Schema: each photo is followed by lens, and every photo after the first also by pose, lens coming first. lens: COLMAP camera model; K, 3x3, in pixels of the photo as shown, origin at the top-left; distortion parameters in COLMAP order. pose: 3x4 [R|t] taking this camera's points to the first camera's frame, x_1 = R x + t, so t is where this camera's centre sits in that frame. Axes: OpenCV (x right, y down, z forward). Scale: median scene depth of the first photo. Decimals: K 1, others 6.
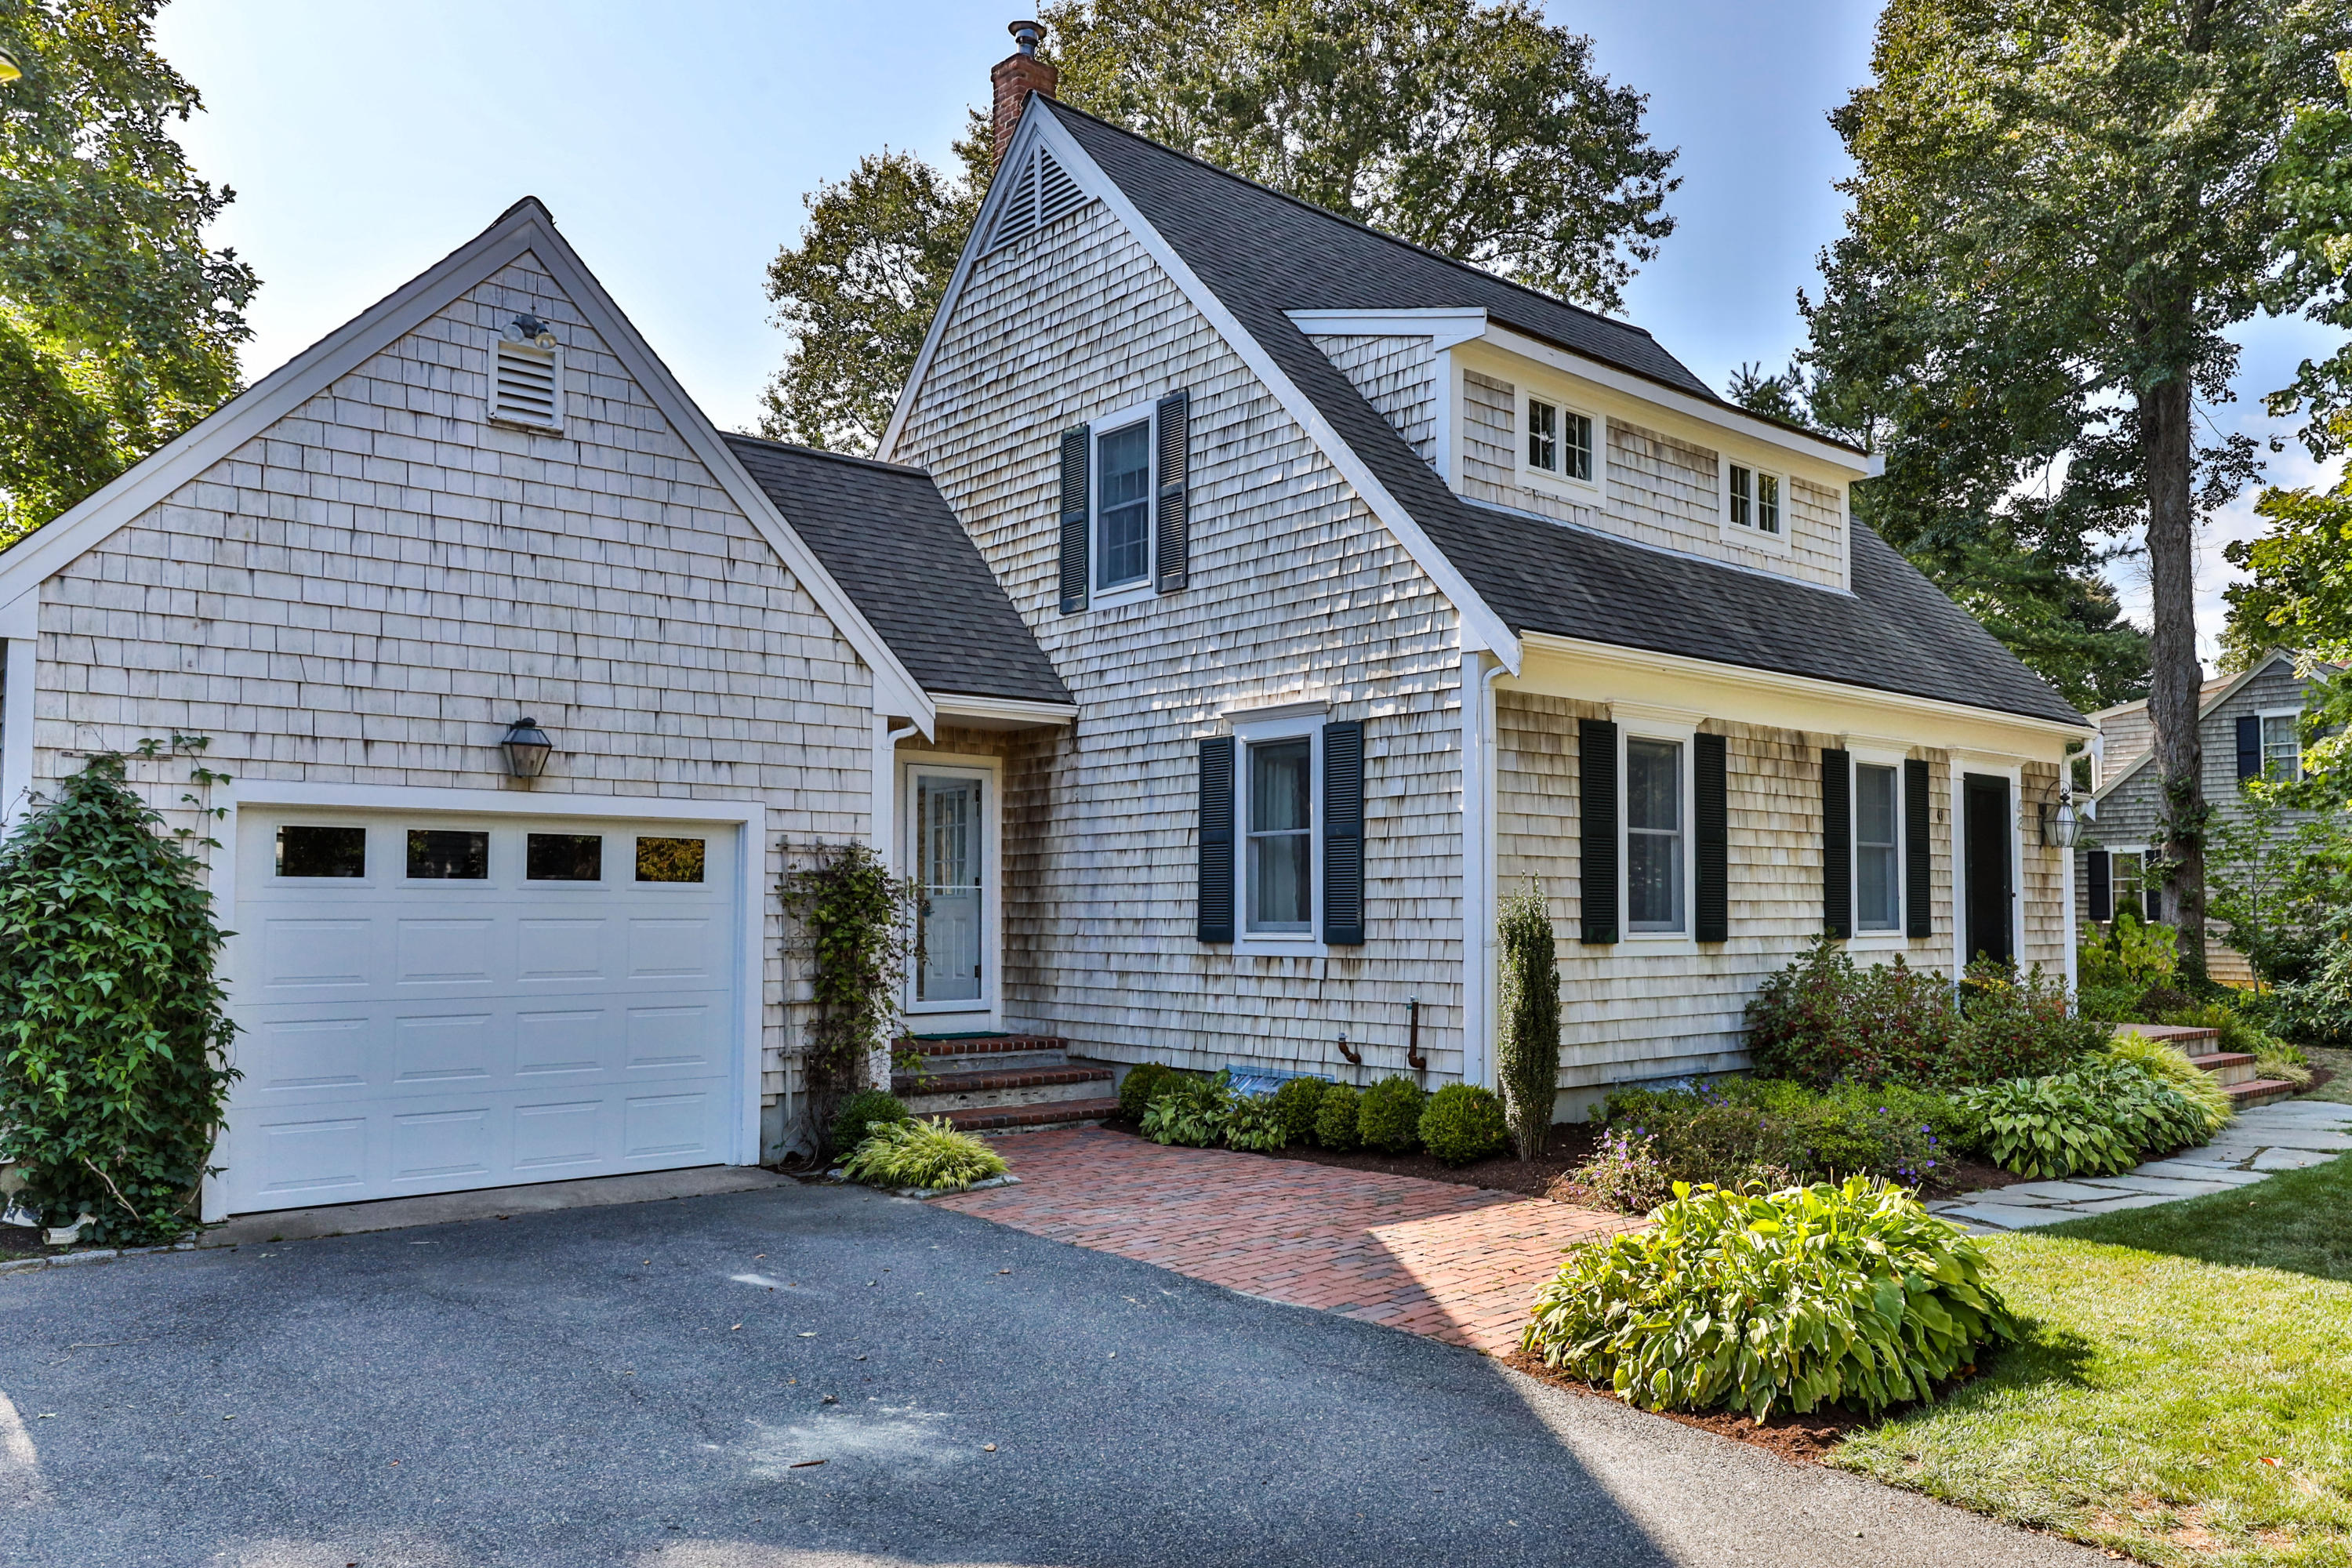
lens RADIAL K [[1758.2, 0, 1175.6], [0, 1758.2, 799.7], [0, 0, 1]] dist [0.029041, -0.019077]
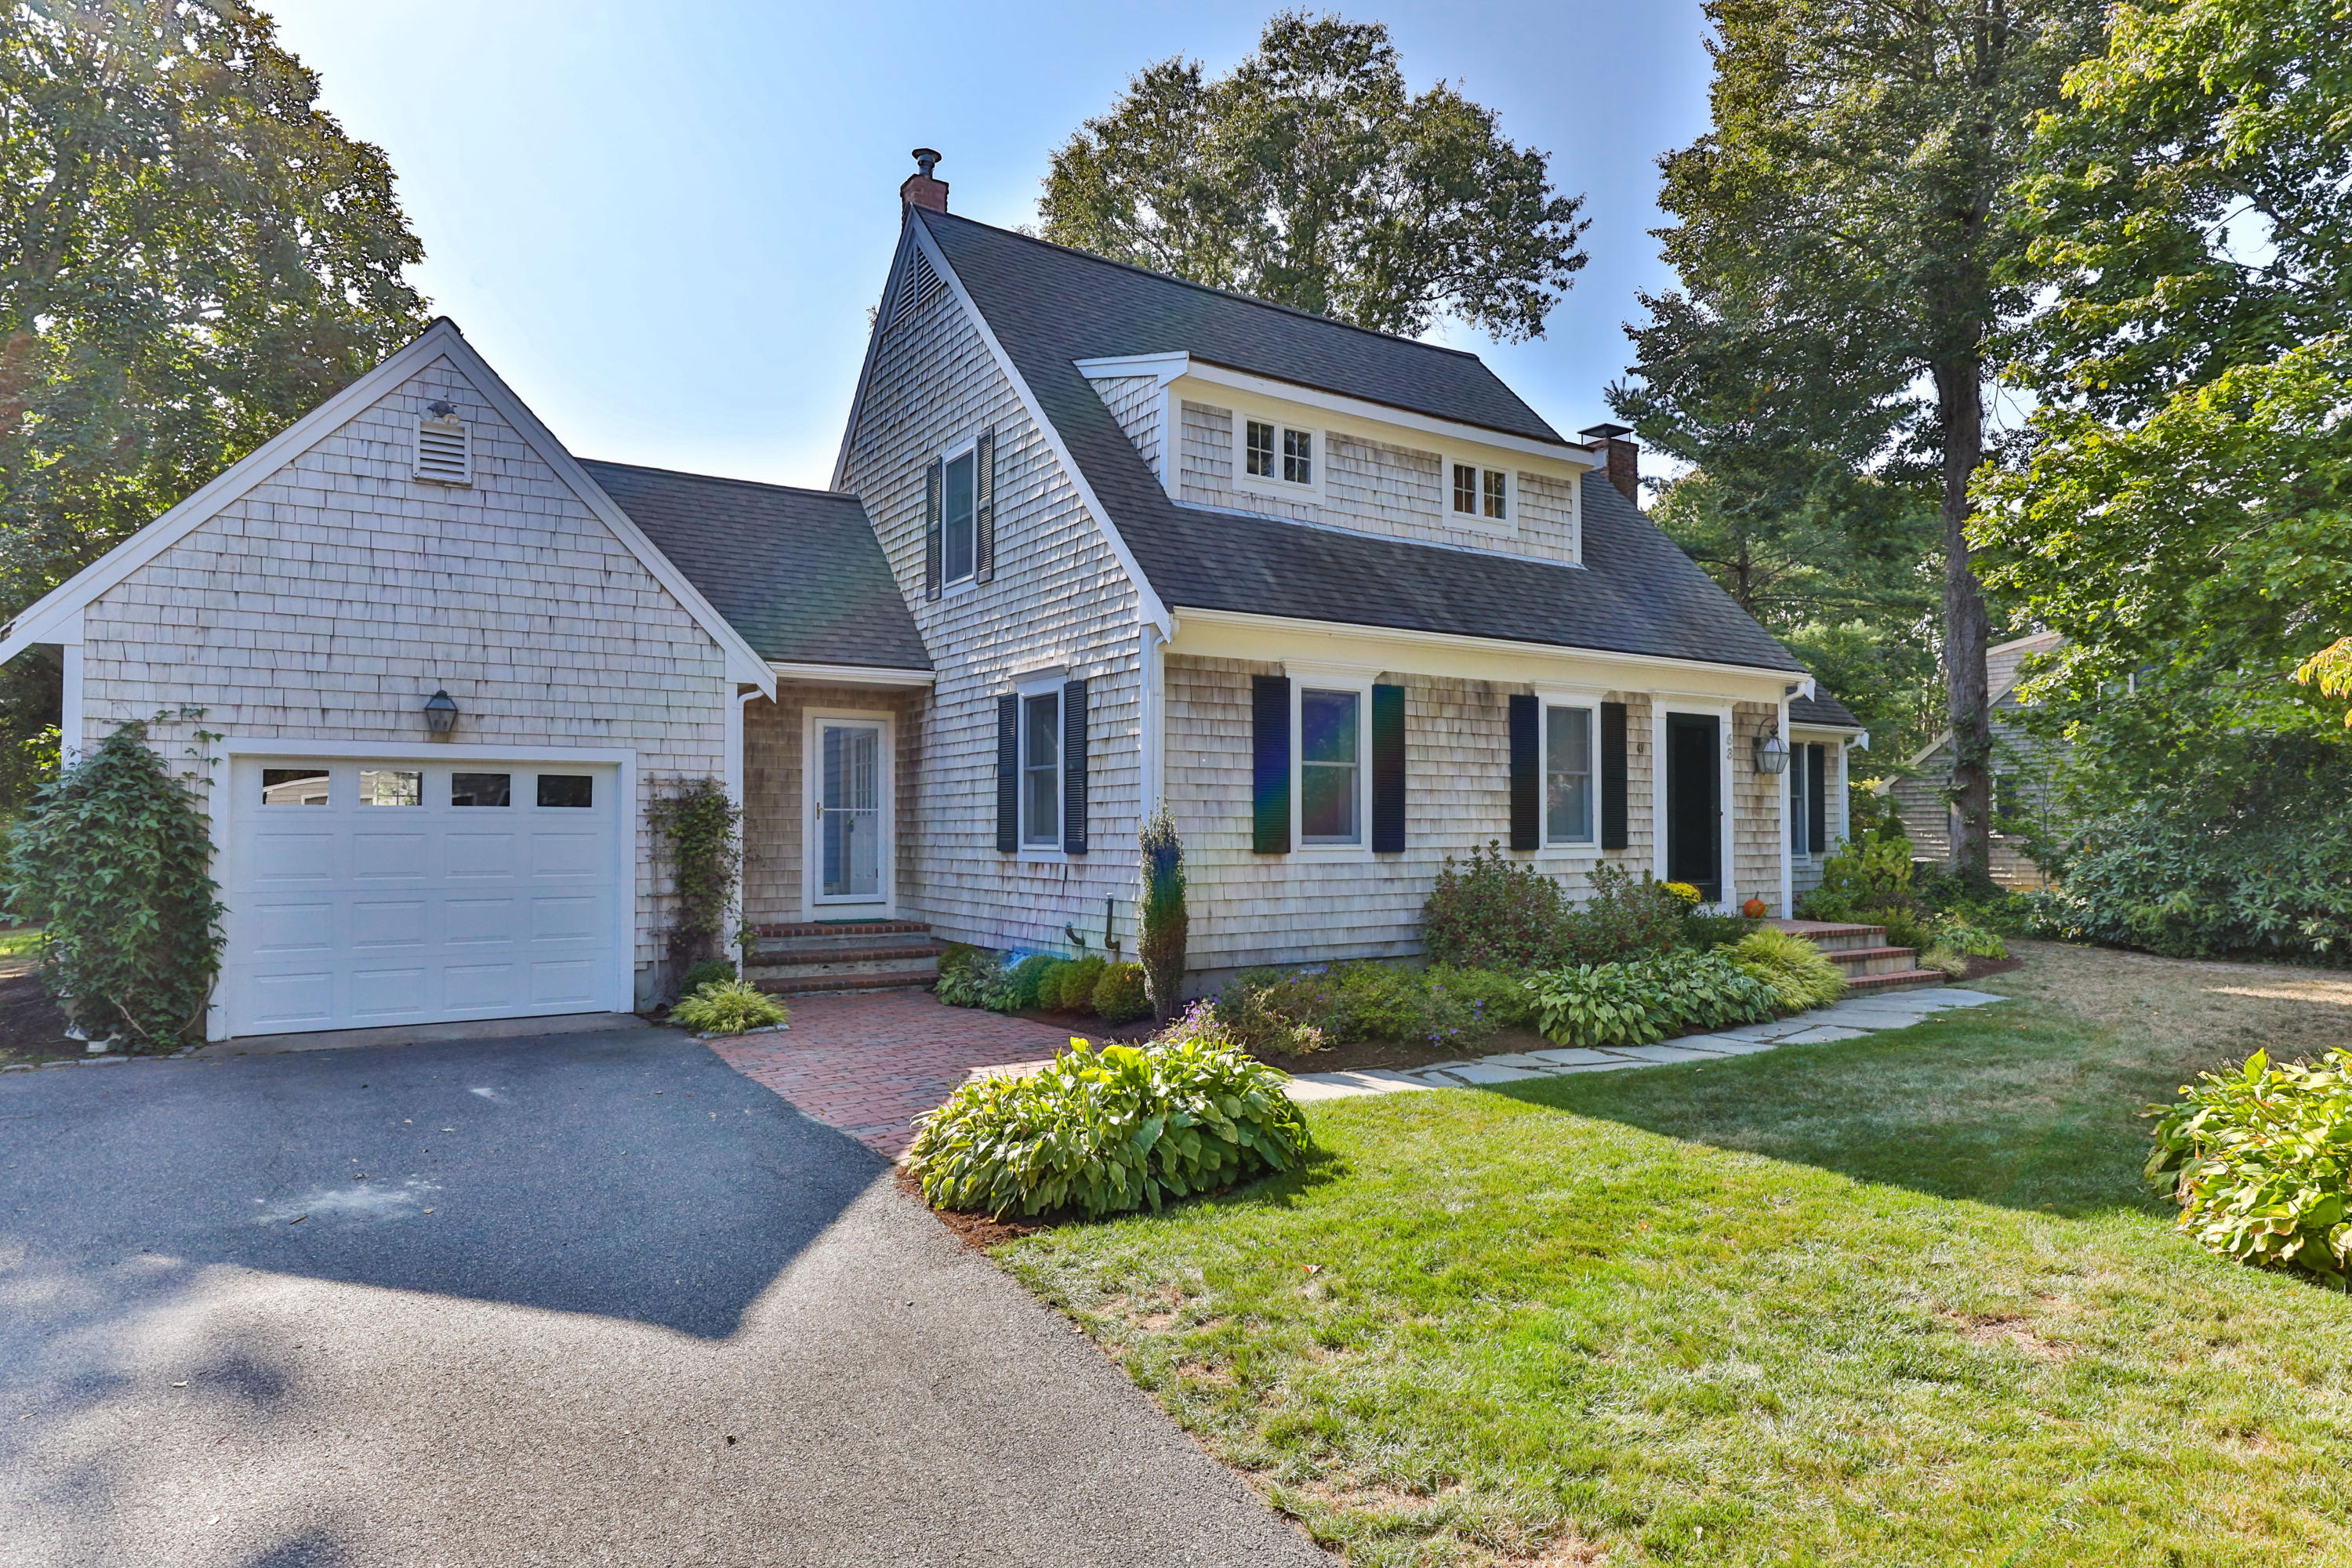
lens RADIAL K [[1381.7, 0, 1172.7], [0, 1381.7, 775.8], [0, 0, 1]] dist [0.014678, -0.003426]
pose [[0.983917, -0.006890, -0.178491, 0.351817], [0.011728, 0.999592, 0.026062, -0.000617], [0.178238, -0.027736, 0.983596, 0.014895]]
